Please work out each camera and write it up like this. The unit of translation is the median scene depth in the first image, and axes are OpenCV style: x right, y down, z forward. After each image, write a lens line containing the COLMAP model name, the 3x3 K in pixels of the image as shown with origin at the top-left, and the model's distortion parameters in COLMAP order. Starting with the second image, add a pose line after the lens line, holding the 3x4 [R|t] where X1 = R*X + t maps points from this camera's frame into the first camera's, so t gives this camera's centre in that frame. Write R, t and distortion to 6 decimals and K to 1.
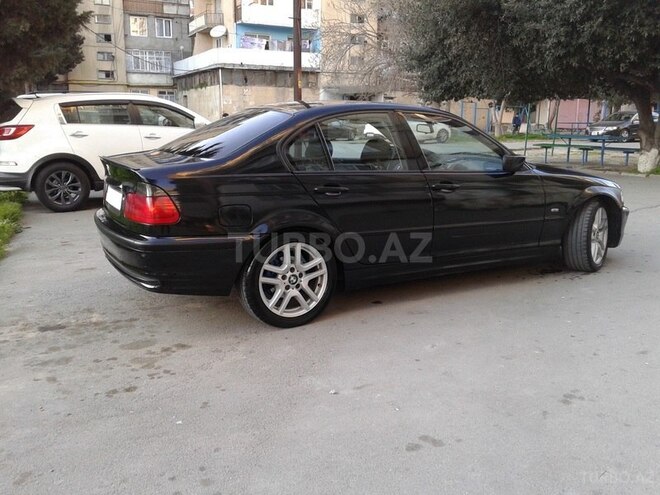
lens RADIAL K [[621.9, 0, 332.6], [0, 621.9, 244.3], [0, 0, 1]] dist [-0.017500, 0.000000]
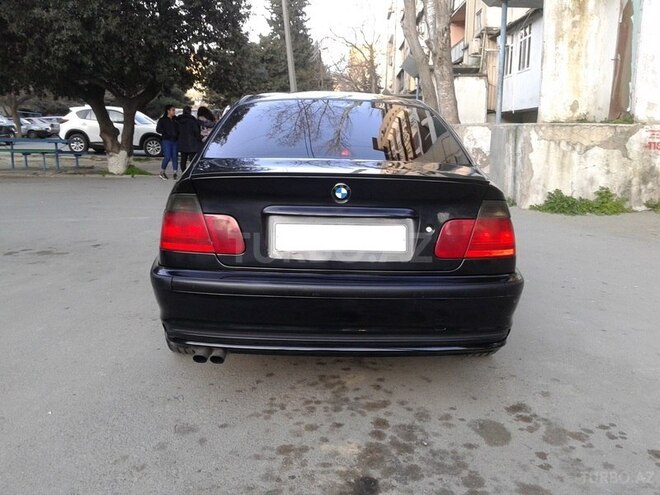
lens RADIAL K [[621.9, 0, 330.6], [0, 621.9, 250.3], [0, 0, 1]] dist [-0.017500, 0.000000]
pose [[0.474816, -0.165091, 0.864462, -0.927255], [0.162073, 0.981851, 0.098489, -0.132763], [-0.865033, 0.093342, 0.492956, 0.758175]]
